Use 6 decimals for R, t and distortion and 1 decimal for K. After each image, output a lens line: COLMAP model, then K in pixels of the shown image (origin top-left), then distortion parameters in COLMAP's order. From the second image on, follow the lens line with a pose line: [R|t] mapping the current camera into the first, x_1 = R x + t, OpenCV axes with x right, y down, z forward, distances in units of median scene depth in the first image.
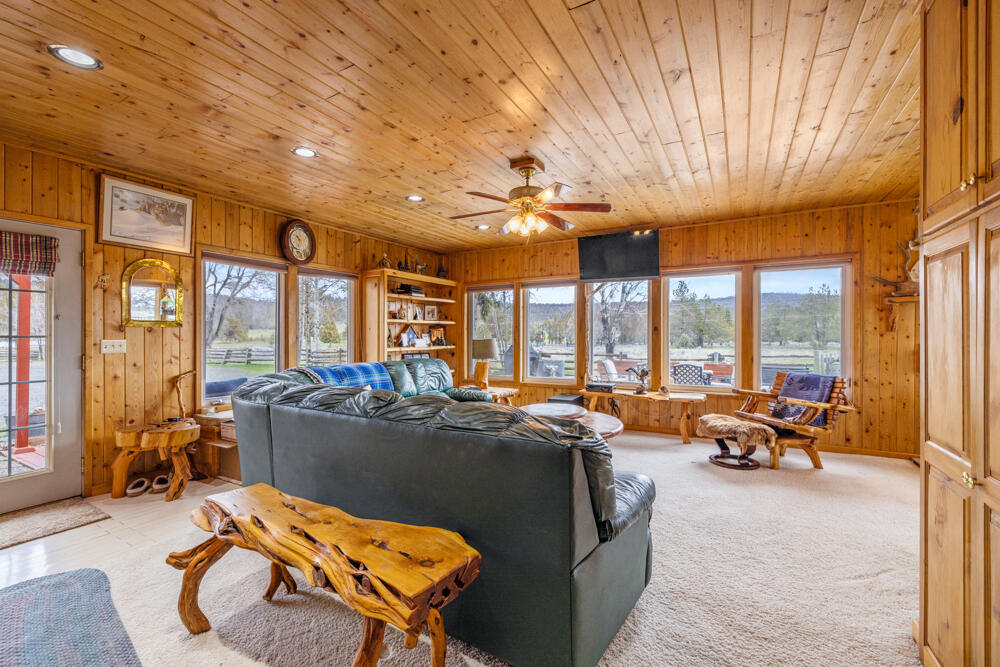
lens RADIAL K [[423.8, 0, 496.5], [0, 423.8, 325.8], [0, 0, 1]] dist [0.002567, 0.000100]
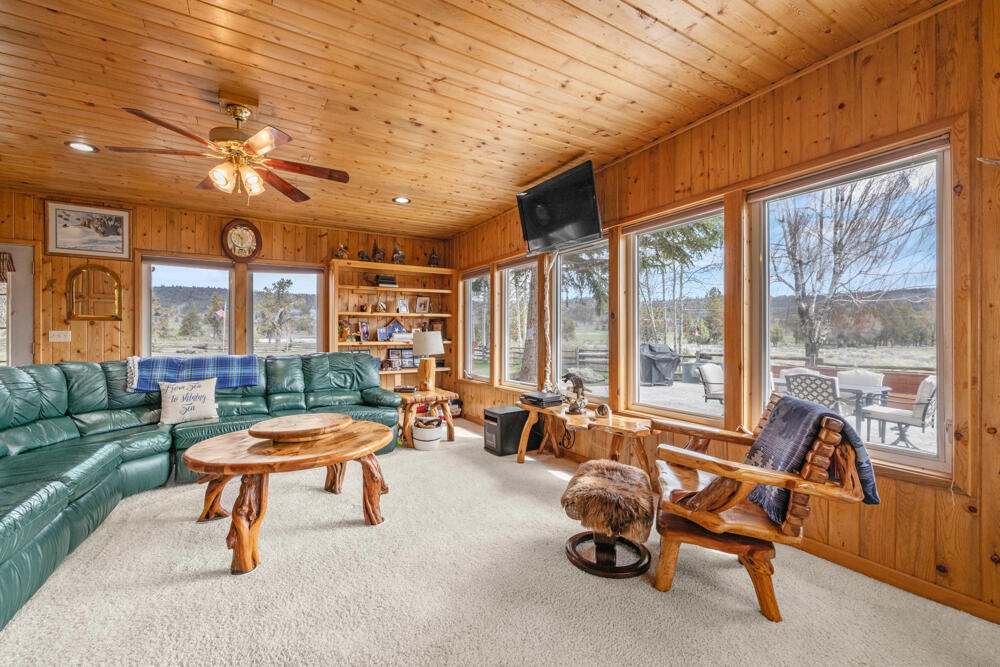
lens RADIAL K [[423.8, 0, 496.5], [0, 423.8, 325.8], [0, 0, 1]] dist [0.002567, 0.000100]
pose [[0.869902, -0.010124, -0.493120, 0.643426], [0.010649, 0.999942, -0.001744, 0.025805], [0.493109, -0.003734, 0.869959, 0.414797]]
